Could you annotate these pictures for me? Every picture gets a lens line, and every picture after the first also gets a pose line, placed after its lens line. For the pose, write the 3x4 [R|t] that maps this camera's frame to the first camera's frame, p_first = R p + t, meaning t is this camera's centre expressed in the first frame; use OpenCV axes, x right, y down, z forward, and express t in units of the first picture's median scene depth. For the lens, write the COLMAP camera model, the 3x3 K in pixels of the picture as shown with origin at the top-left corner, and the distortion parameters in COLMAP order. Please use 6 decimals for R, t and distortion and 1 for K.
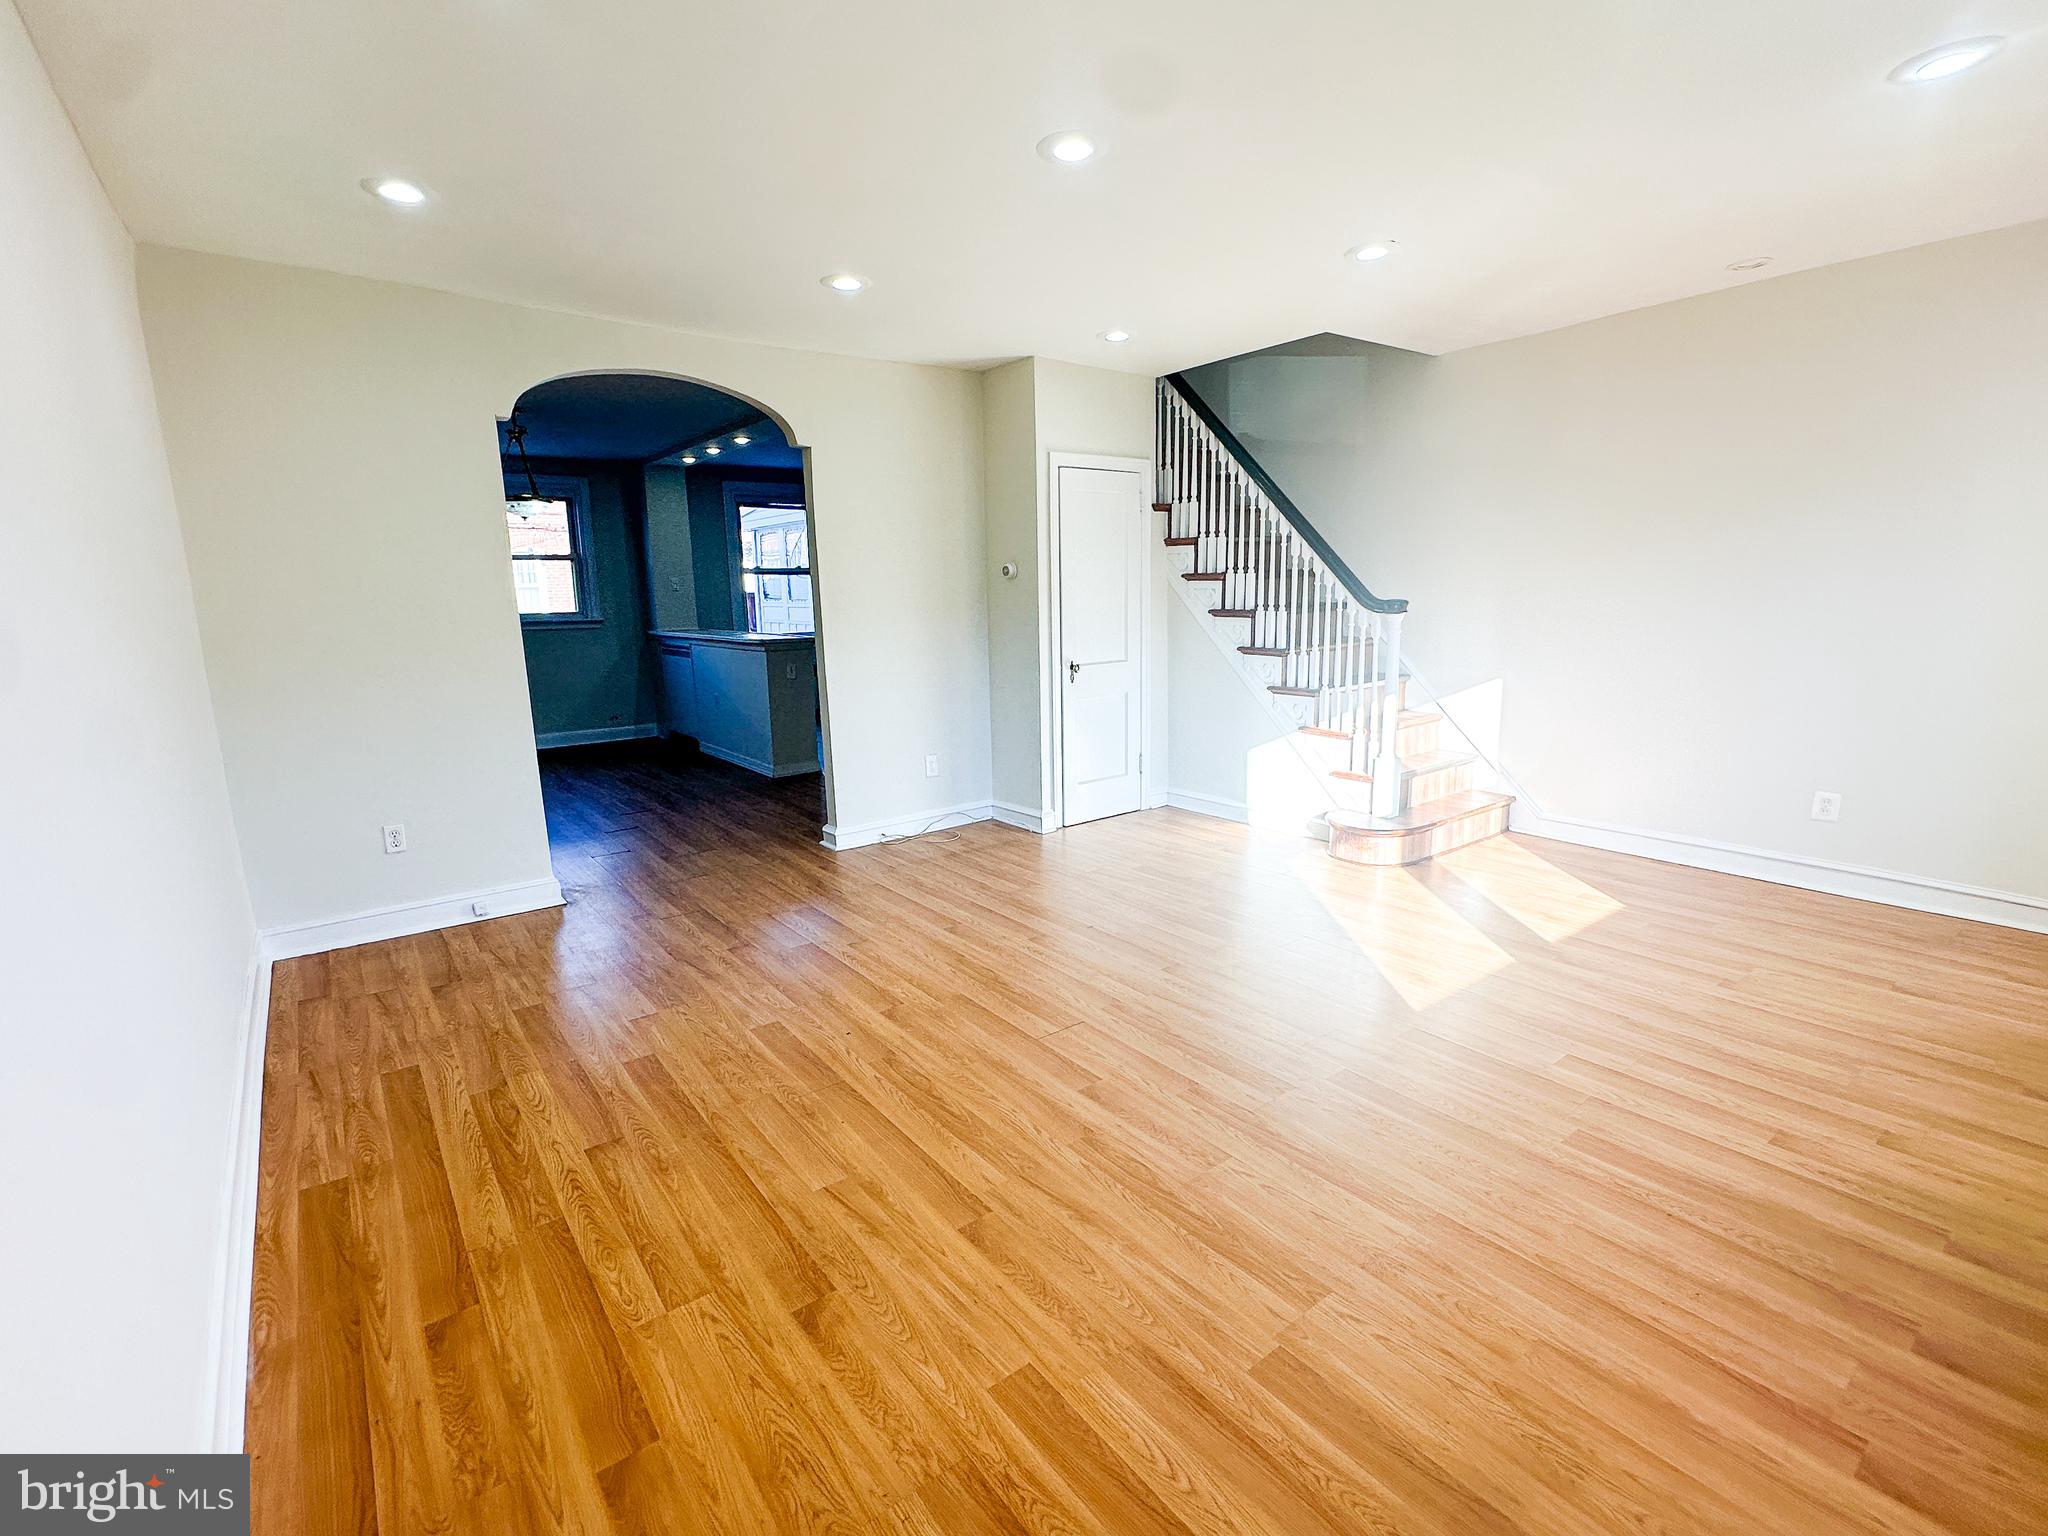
lens RADIAL K [[943.9, 0, 1034.1], [0, 943.9, 775.2], [0, 0, 1]] dist [-0.004850, 0.000808]
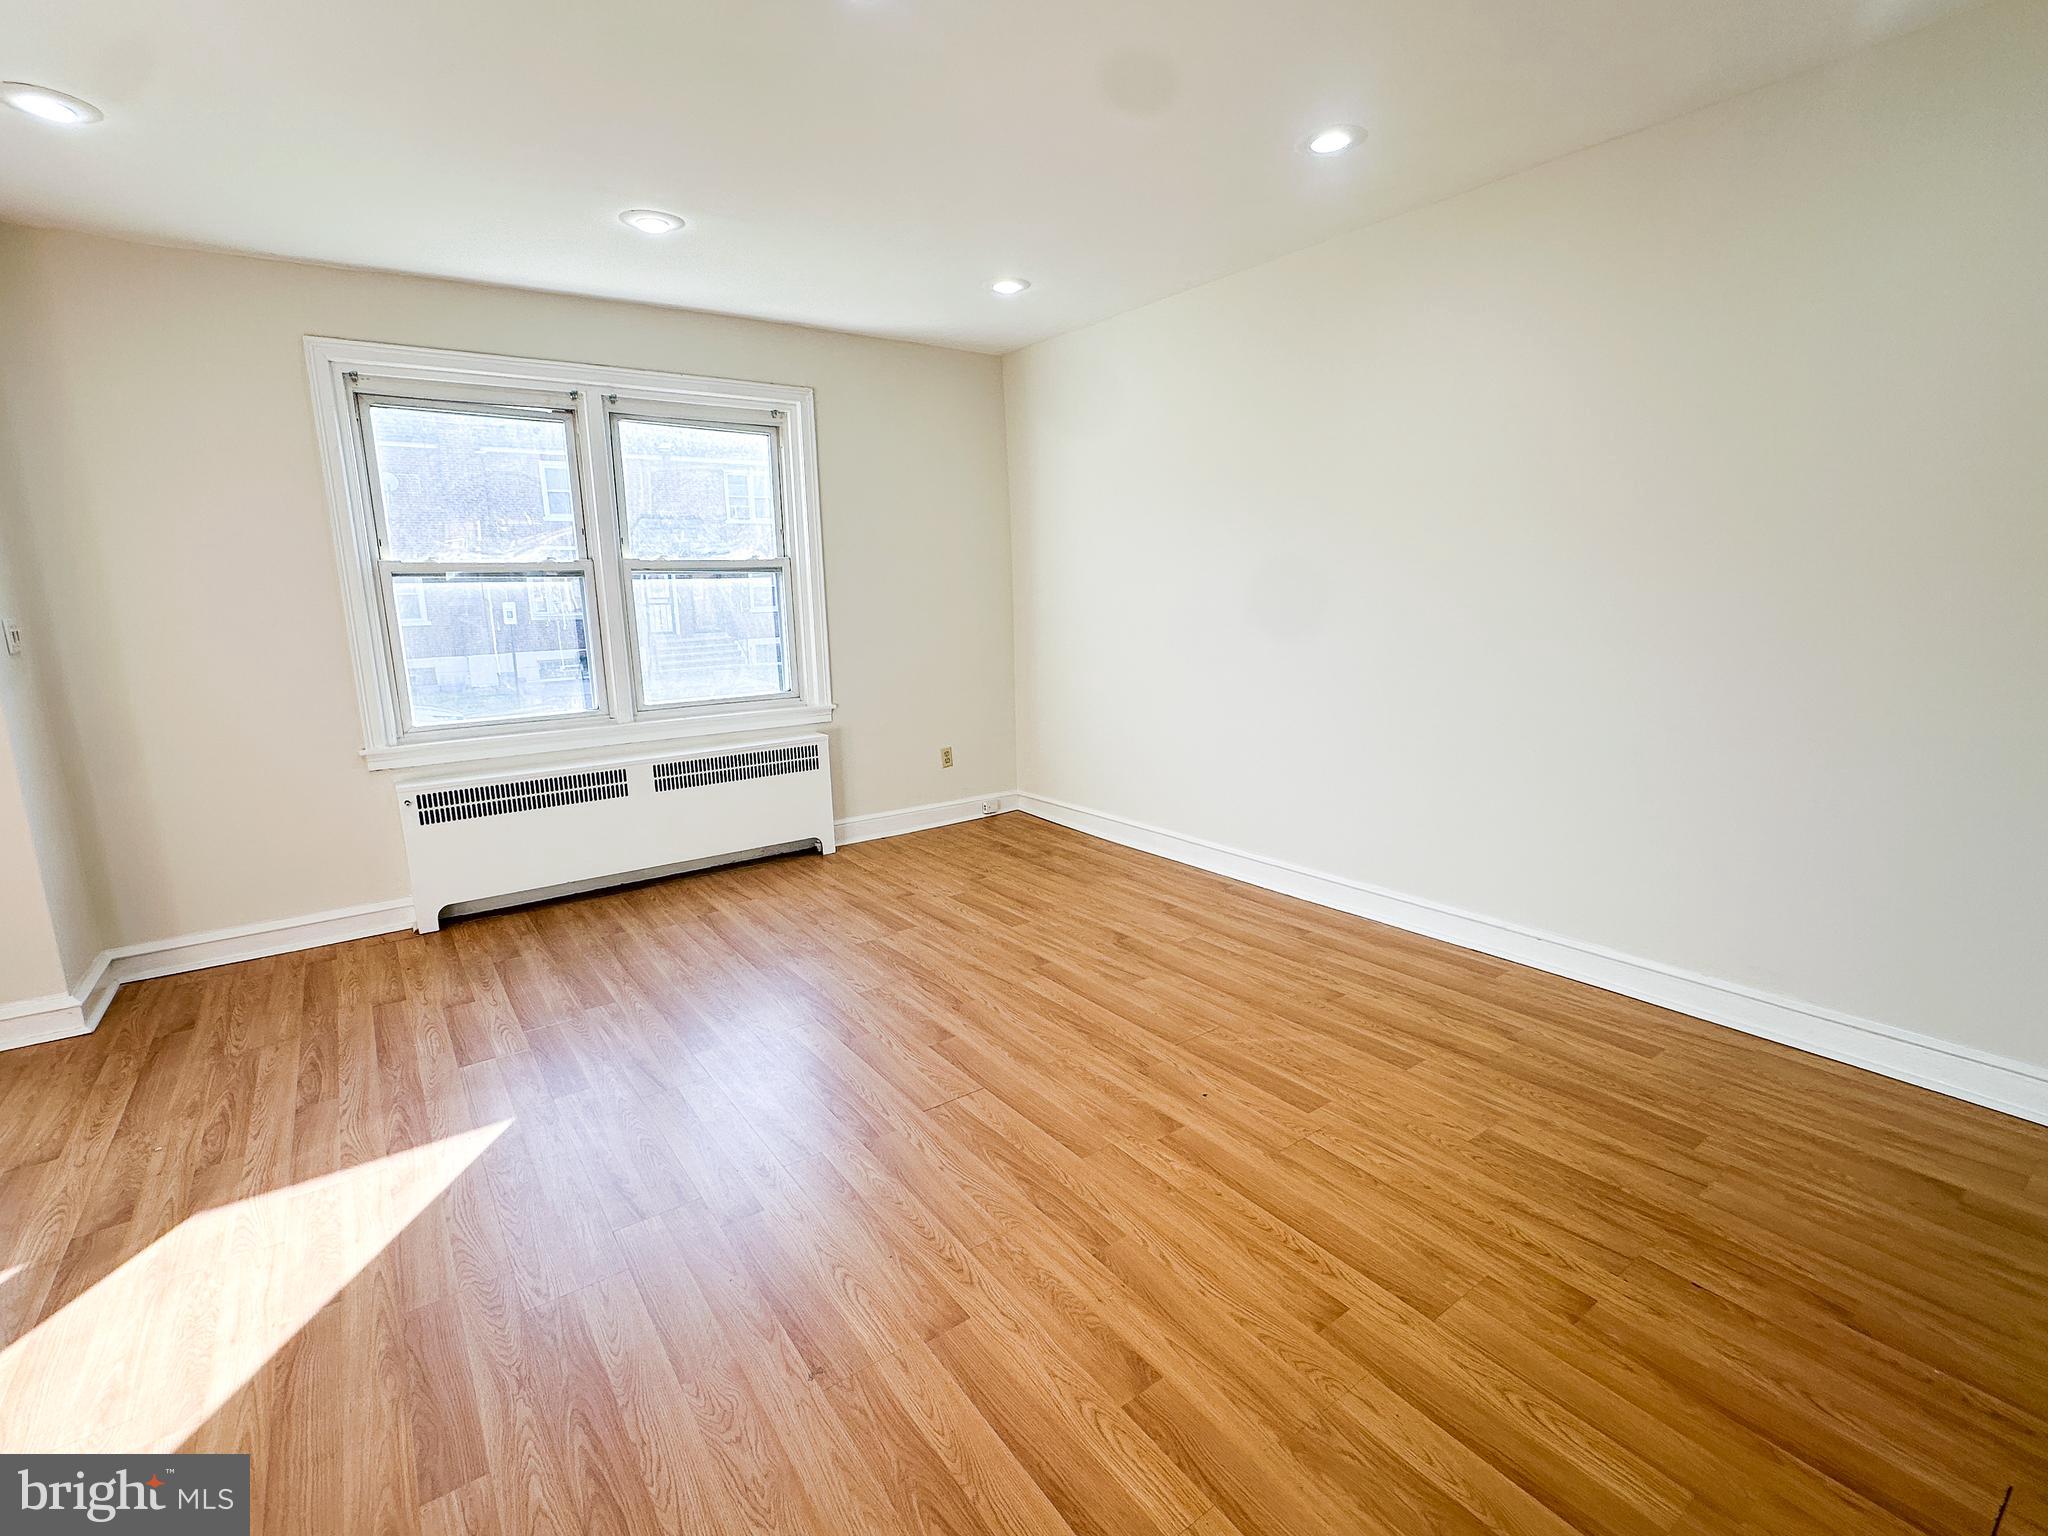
lens RADIAL K [[943.9, 0, 1031.3], [0, 943.9, 763.1], [0, 0, 1]] dist [-0.004850, 0.000808]
pose [[-0.998529, 0.040171, 0.036423, -0.109598], [0.050929, 0.925379, 0.375607, -0.425389], [-0.018617, 0.376909, -0.926063, 2.183266]]
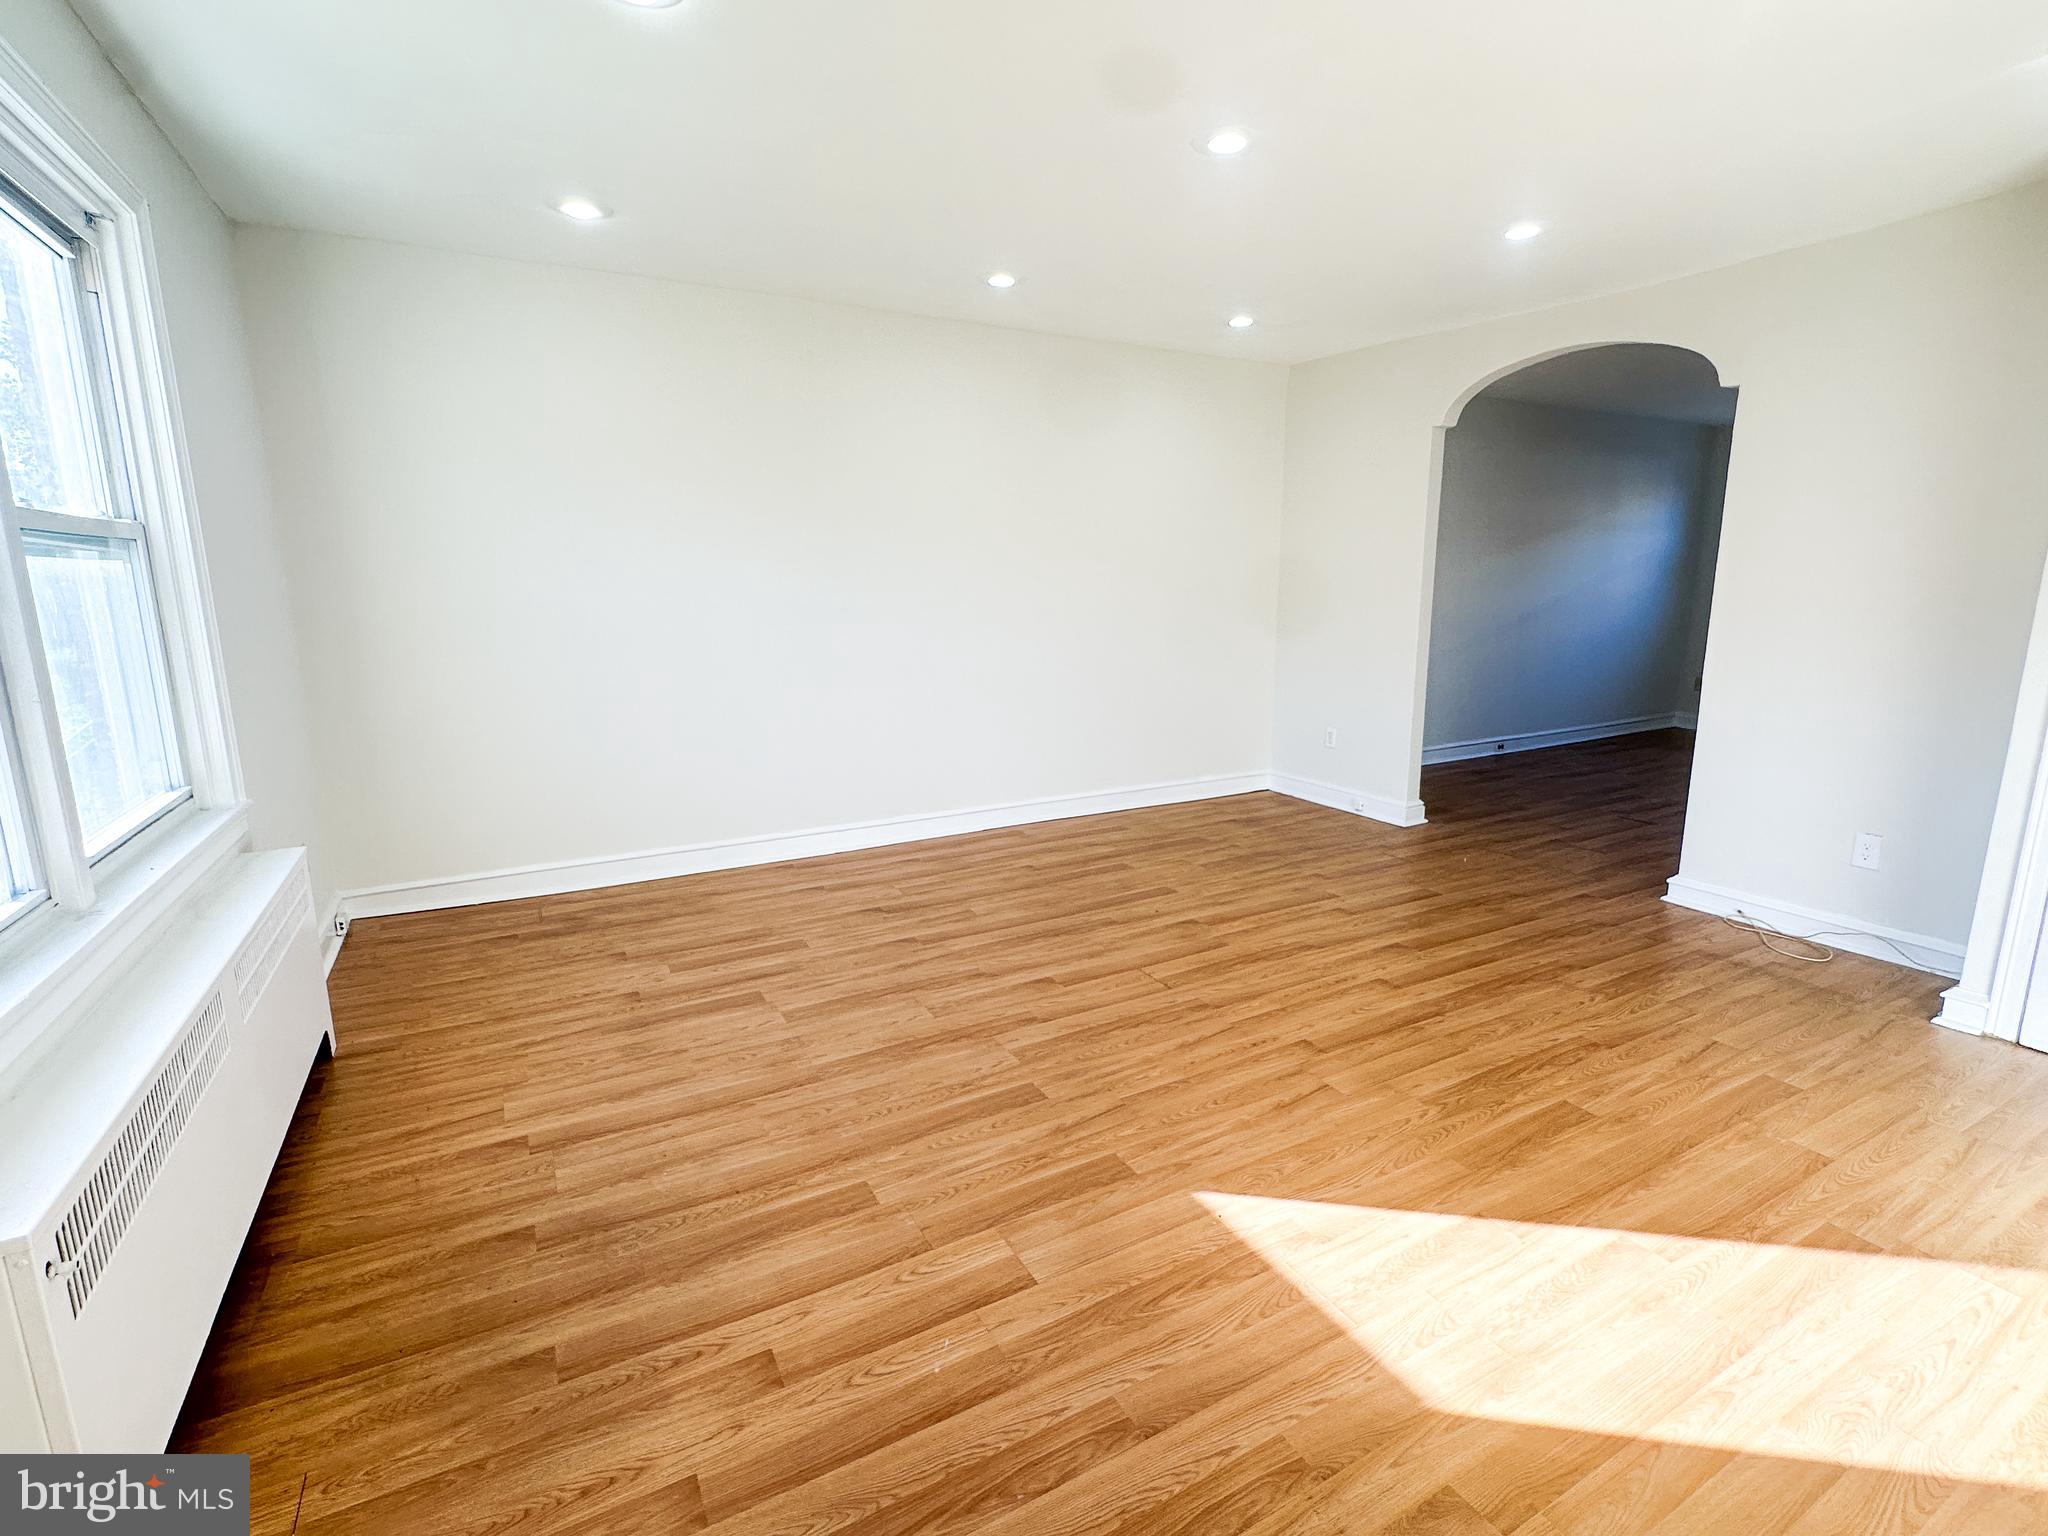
lens RADIAL K [[943.9, 0, 1012.3], [0, 943.9, 782.0], [0, 0, 1]] dist [-0.004850, 0.000808]
pose [[-0.162472, 0.233141, -0.958774, 1.381388], [-0.187570, 0.946669, 0.261982, -0.267019], [0.968721, 0.222402, -0.110077, 1.188458]]
